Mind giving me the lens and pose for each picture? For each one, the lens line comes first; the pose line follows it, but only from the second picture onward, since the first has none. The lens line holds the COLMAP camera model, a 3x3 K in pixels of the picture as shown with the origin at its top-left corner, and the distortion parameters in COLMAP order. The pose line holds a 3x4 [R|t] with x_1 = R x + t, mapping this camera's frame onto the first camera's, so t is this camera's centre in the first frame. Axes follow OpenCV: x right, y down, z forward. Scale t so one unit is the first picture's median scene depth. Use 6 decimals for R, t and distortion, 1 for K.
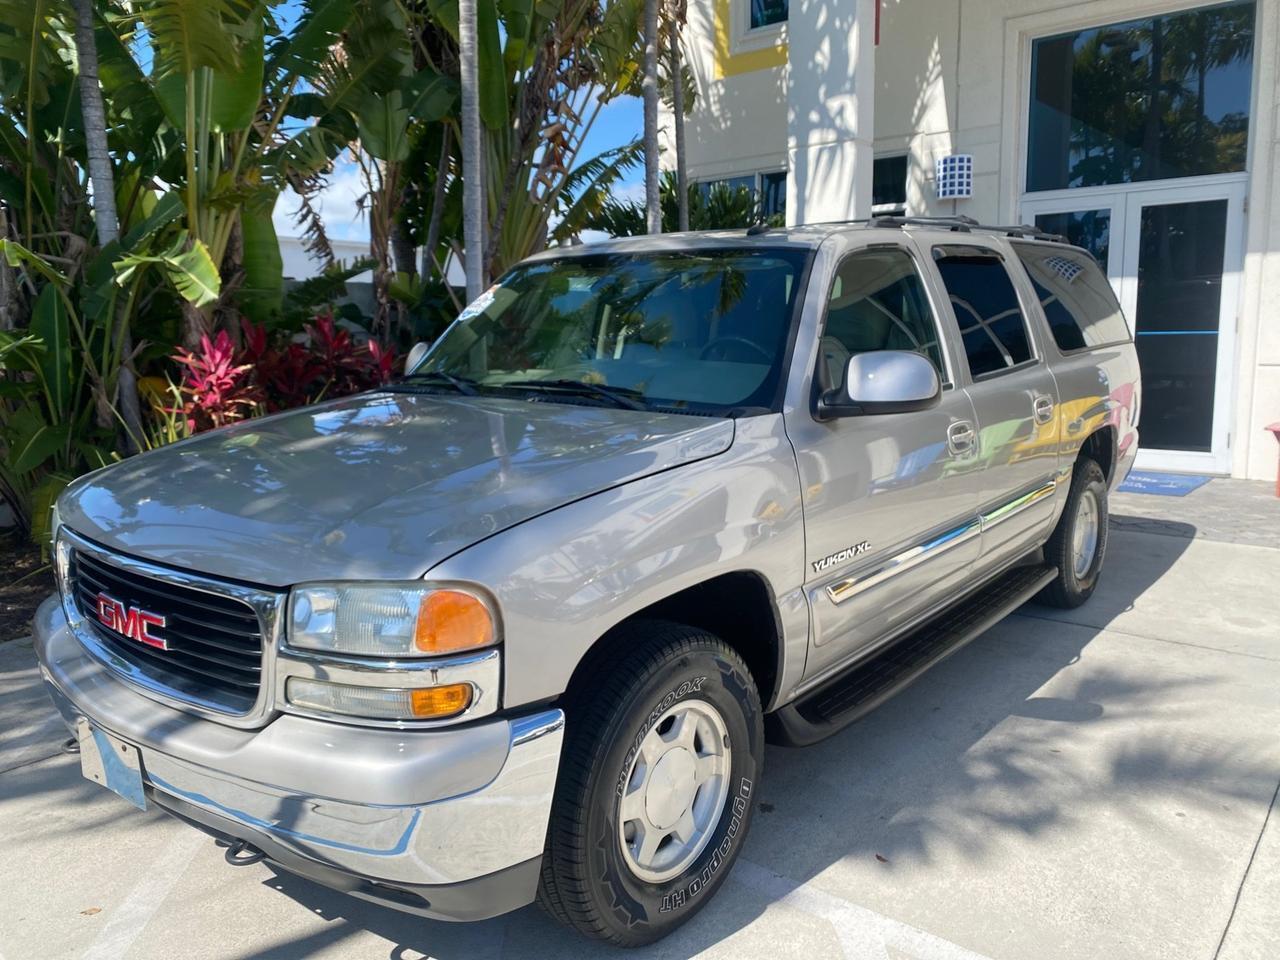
lens RADIAL K [[985.6, 0, 639.9], [0, 985.6, 478.0], [0, 0, 1]] dist [0.007249, -0.002690]
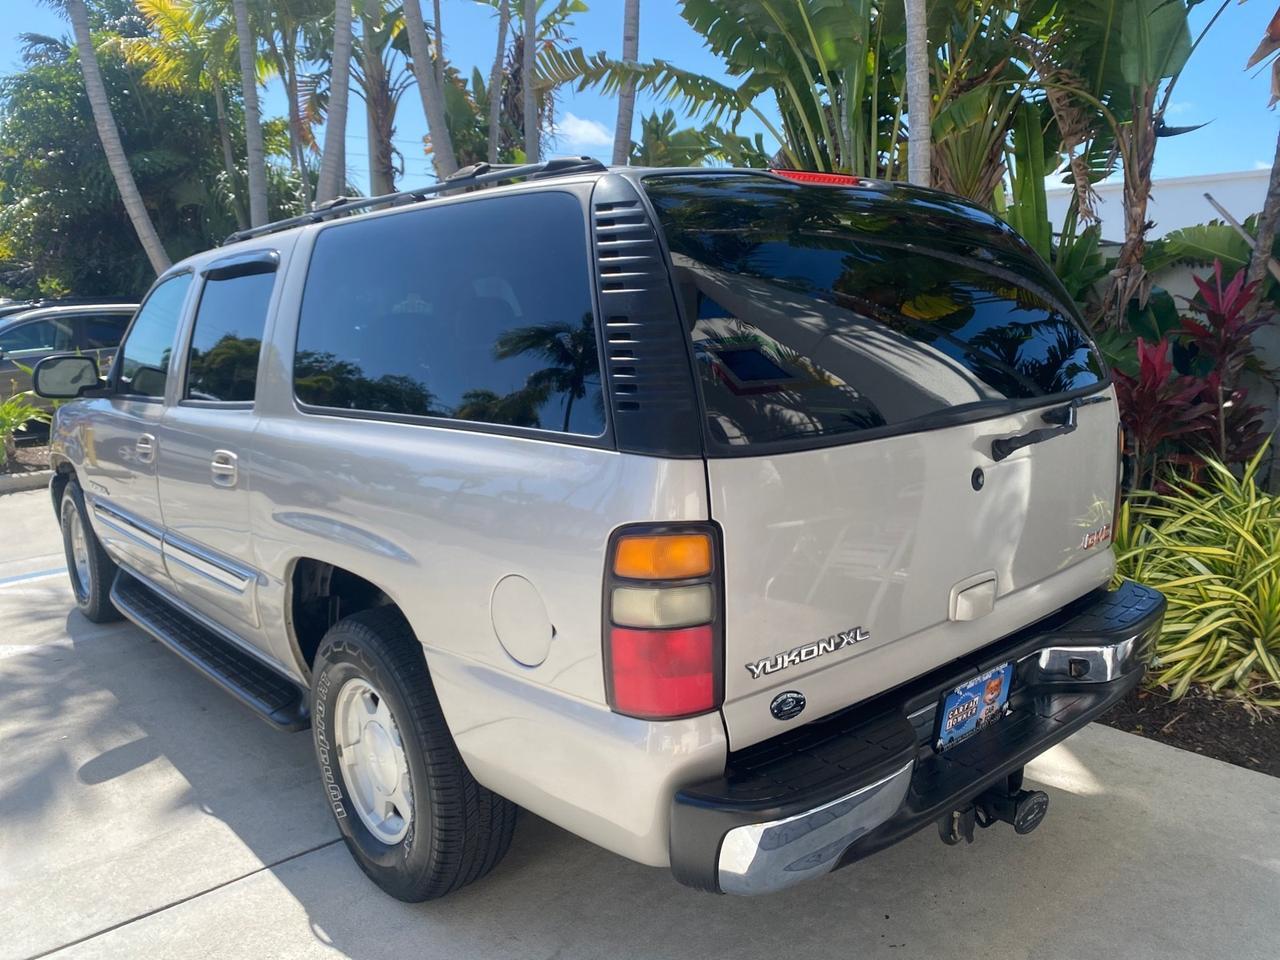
lens RADIAL K [[983.2, 0, 642.9], [0, 983.2, 476.8], [0, 0, 1]] dist [0.010209, -0.005563]
pose [[-0.161359, 0.199494, -0.966522, 0.806984], [-0.127424, 0.966947, 0.220855, -0.200310], [0.978635, 0.158795, -0.130605, 1.057855]]
